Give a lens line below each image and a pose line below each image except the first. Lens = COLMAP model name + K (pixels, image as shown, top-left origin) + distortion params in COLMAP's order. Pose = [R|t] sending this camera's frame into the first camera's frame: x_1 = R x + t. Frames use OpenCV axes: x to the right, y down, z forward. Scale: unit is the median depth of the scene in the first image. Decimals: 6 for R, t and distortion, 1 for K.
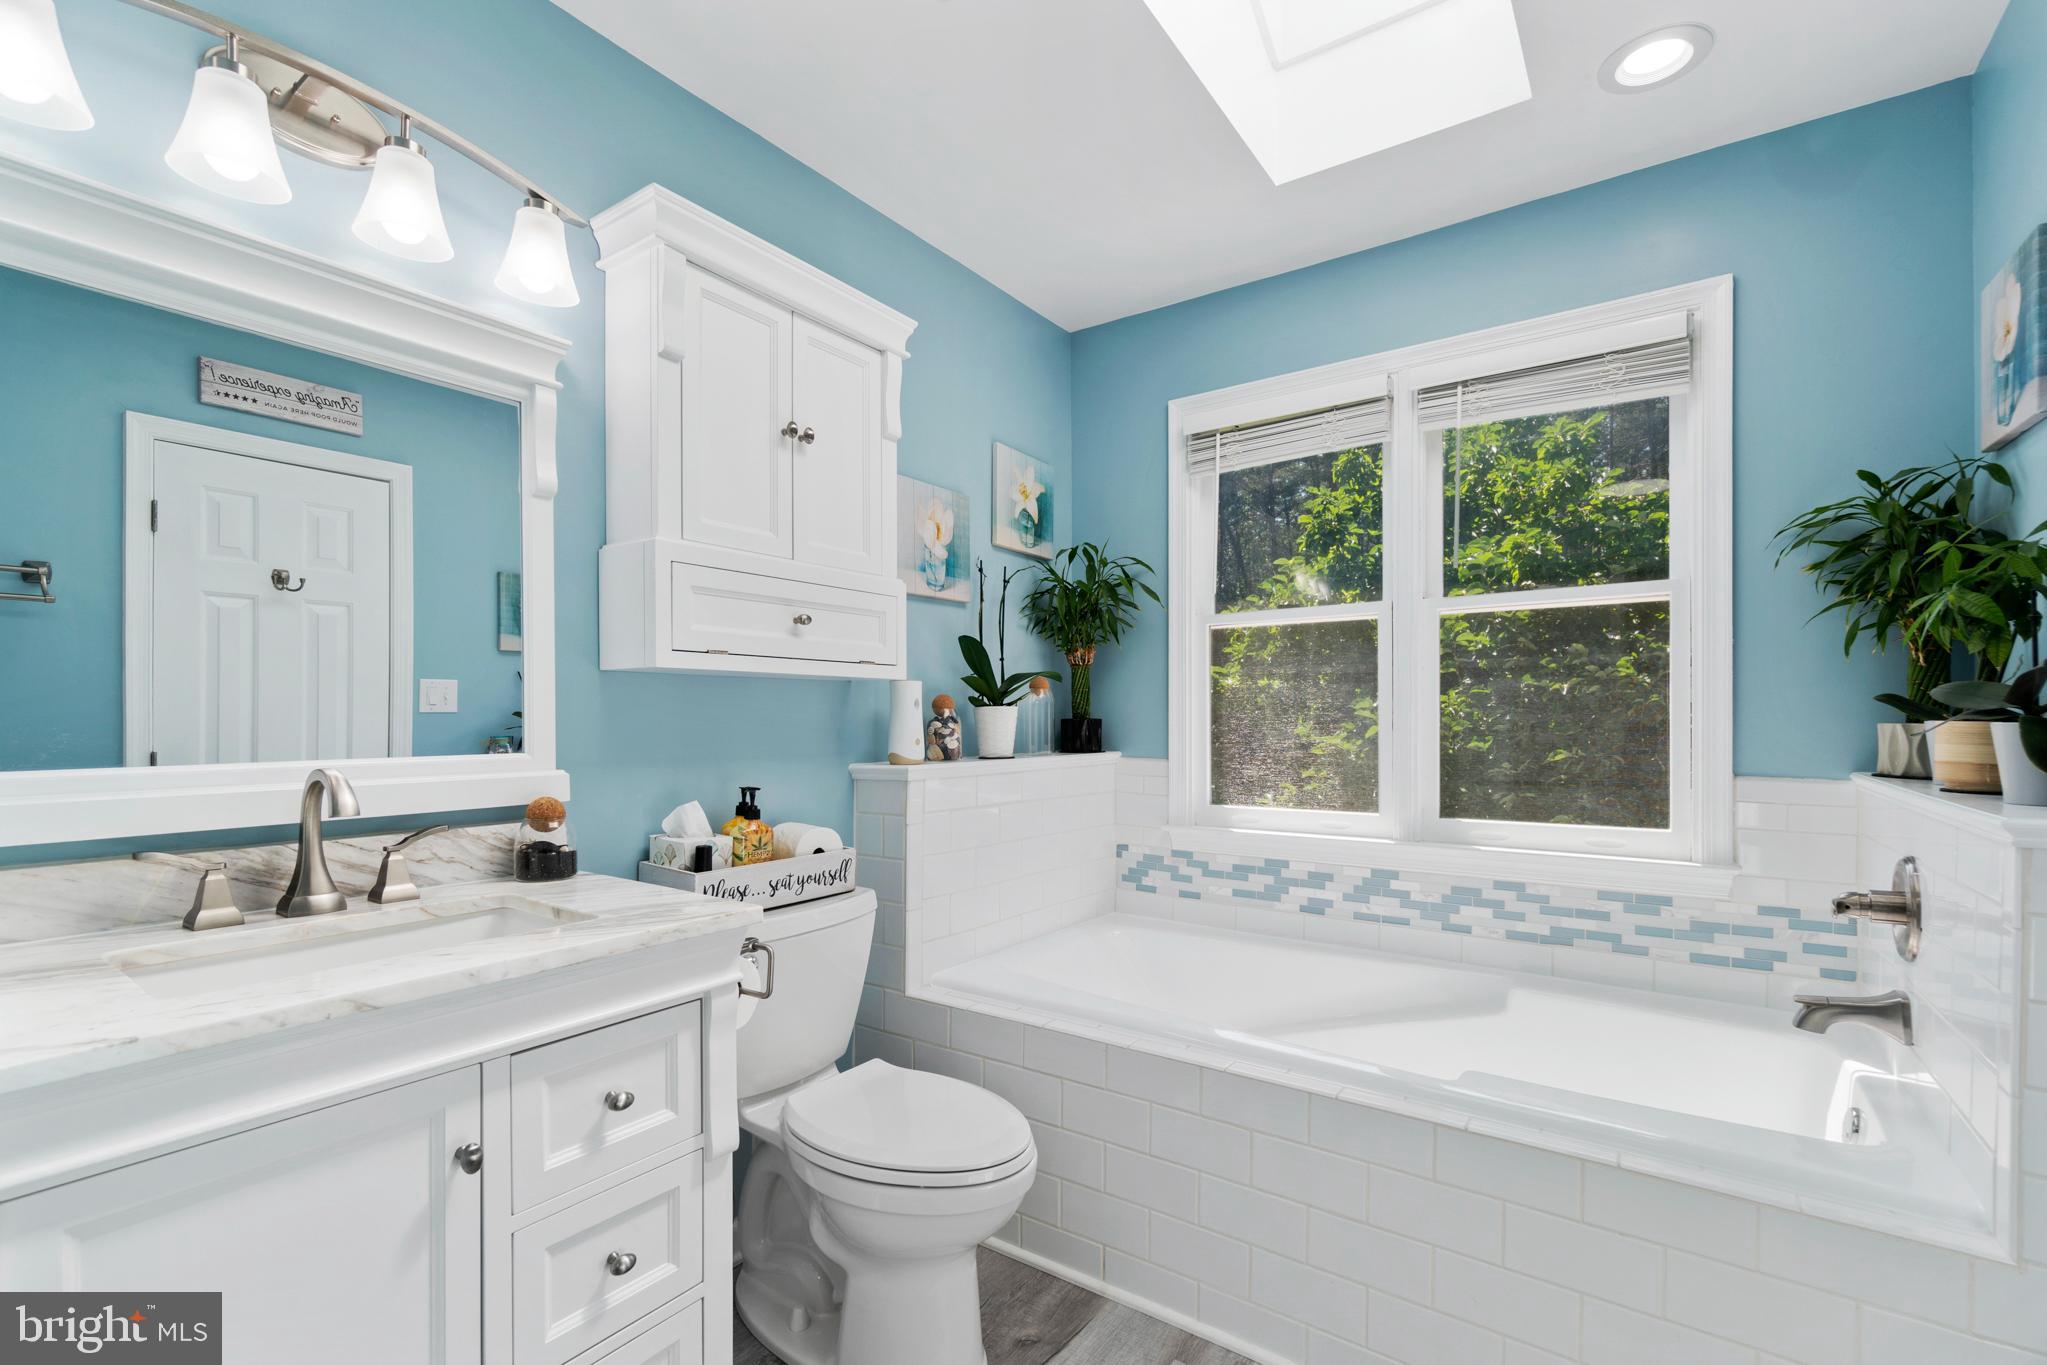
lens RADIAL K [[904.7, 0, 1018.6], [0, 904.7, 728.6], [0, 0, 1]] dist [-0.001258, -0.000177]
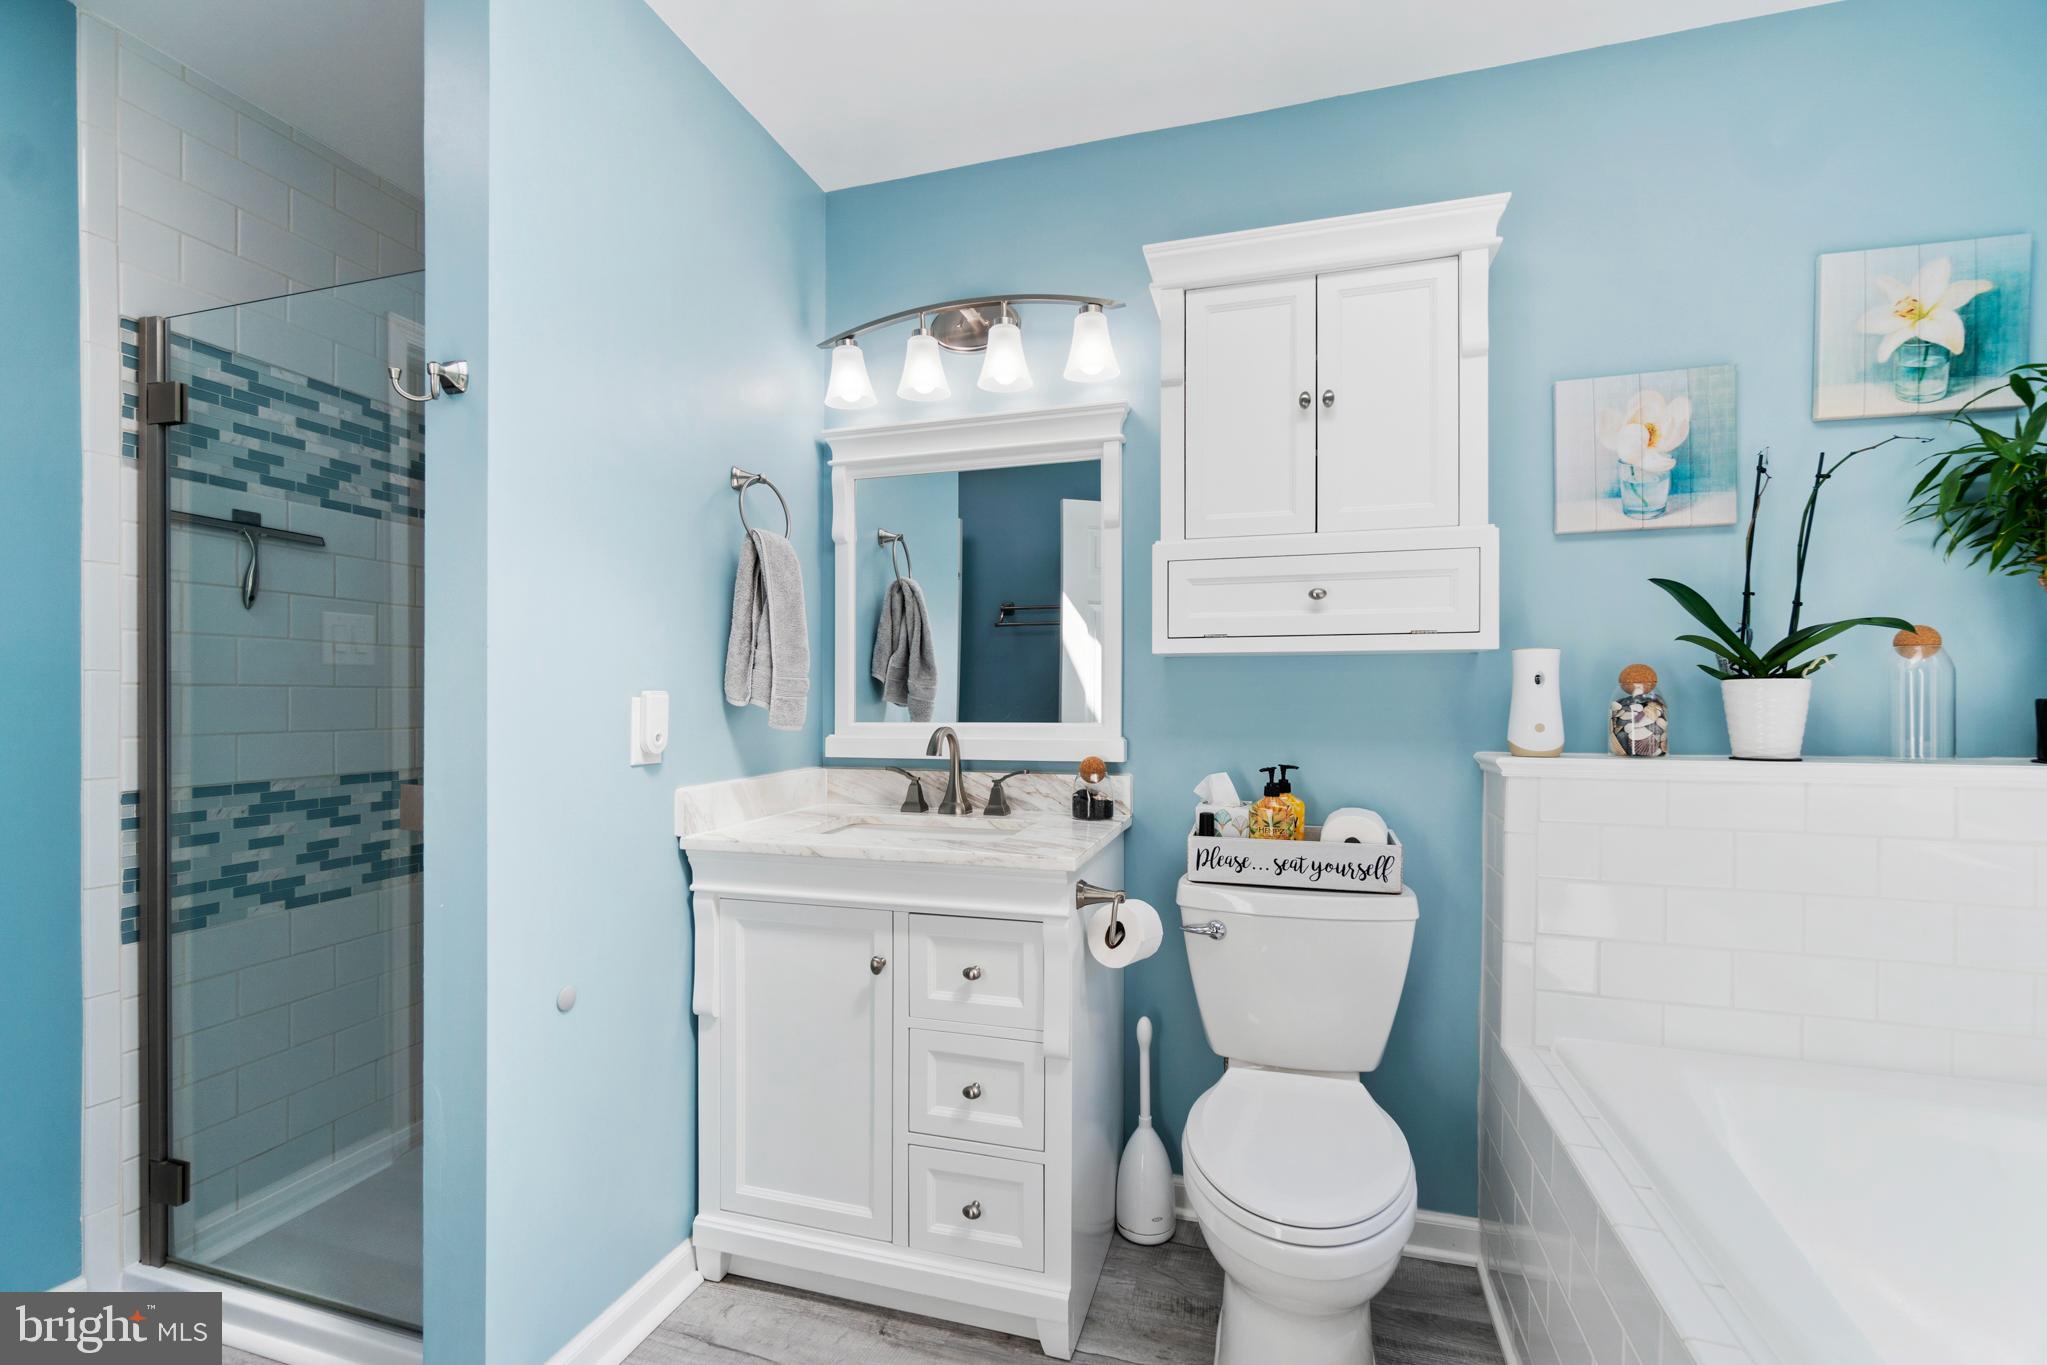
lens RADIAL K [[906.8, 0, 1015.5], [0, 906.8, 701.6], [0, 0, 1]] dist [0.003143, 0.000655]
pose [[0.313955, 0.006739, -0.949414, 0.506046], [-0.010466, 0.999939, 0.003637, -0.005967], [0.949380, 0.008795, 0.314006, 0.350018]]
